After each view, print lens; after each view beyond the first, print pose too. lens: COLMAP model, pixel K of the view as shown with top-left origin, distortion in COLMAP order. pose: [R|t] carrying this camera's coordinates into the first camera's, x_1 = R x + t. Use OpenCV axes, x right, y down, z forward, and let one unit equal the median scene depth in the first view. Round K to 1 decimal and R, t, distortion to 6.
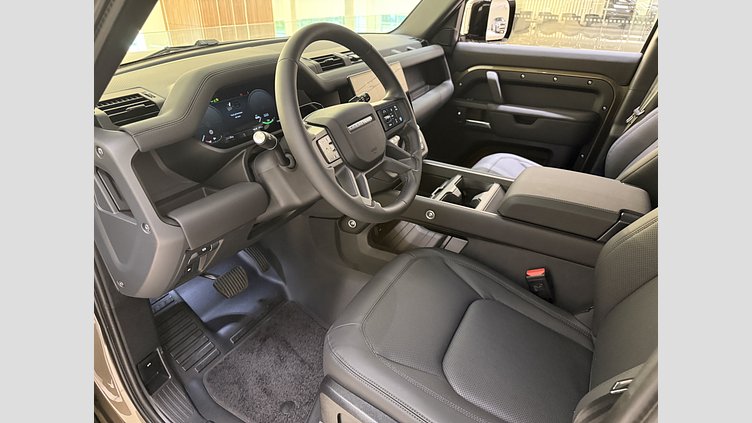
lens RADIAL K [[392.5, 0, 376.0], [0, 392.5, 211.5], [0, 0, 1]] dist [0.001014, 0.000126]
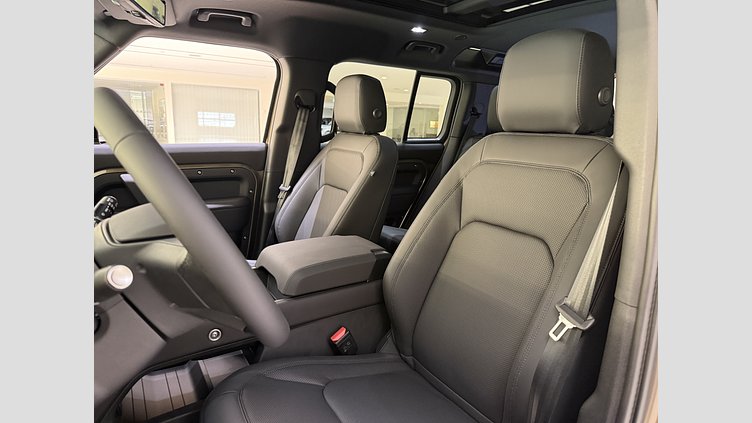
lens RADIAL K [[392.5, 0, 376.0], [0, 392.5, 211.5], [0, 0, 1]] dist [0.001014, 0.000126]
pose [[0.430469, -0.189432, 0.882503, -0.319865], [0.409639, 0.912239, -0.004000, -0.076741], [-0.804296, 0.363230, 0.470289, 0.264412]]
